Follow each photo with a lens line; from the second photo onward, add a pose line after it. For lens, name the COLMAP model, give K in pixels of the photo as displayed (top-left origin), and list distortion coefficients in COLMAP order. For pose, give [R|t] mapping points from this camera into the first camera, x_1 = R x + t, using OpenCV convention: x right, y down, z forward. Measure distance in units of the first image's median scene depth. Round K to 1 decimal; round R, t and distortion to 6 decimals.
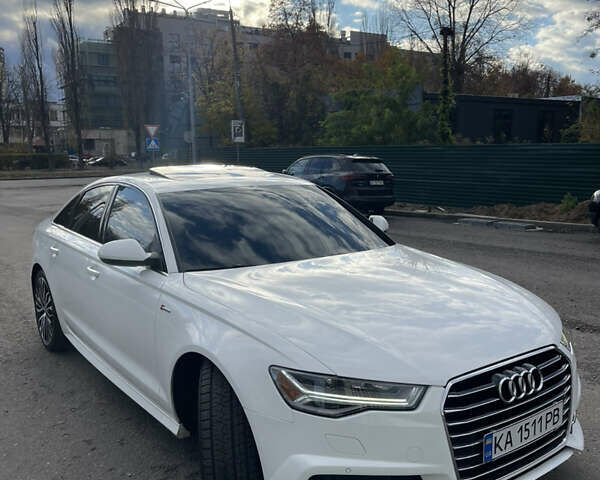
lens RADIAL K [[615.5, 0, 298.5], [0, 615.5, 259.6], [0, 0, 1]] dist [0.047277, -0.032676]
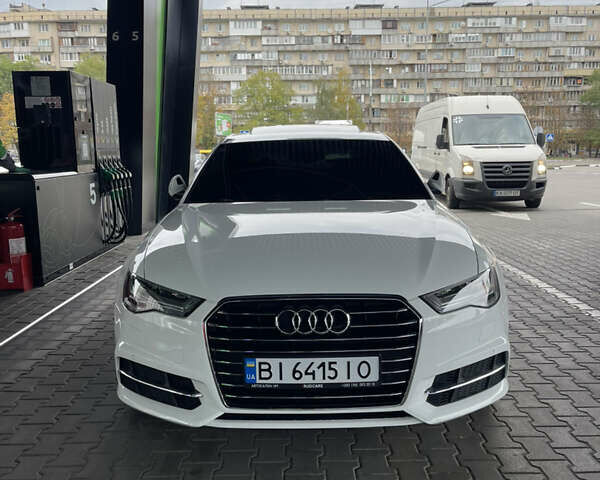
lens RADIAL K [[615.5, 0, 298.5], [0, 615.5, 259.6], [0, 0, 1]] dist [0.047277, -0.032676]
pose [[0.807992, 0.118675, -0.577118, 0.953613], [-0.103722, 0.992858, 0.058950, 0.055100], [0.579992, 0.012229, 0.814531, 0.222642]]
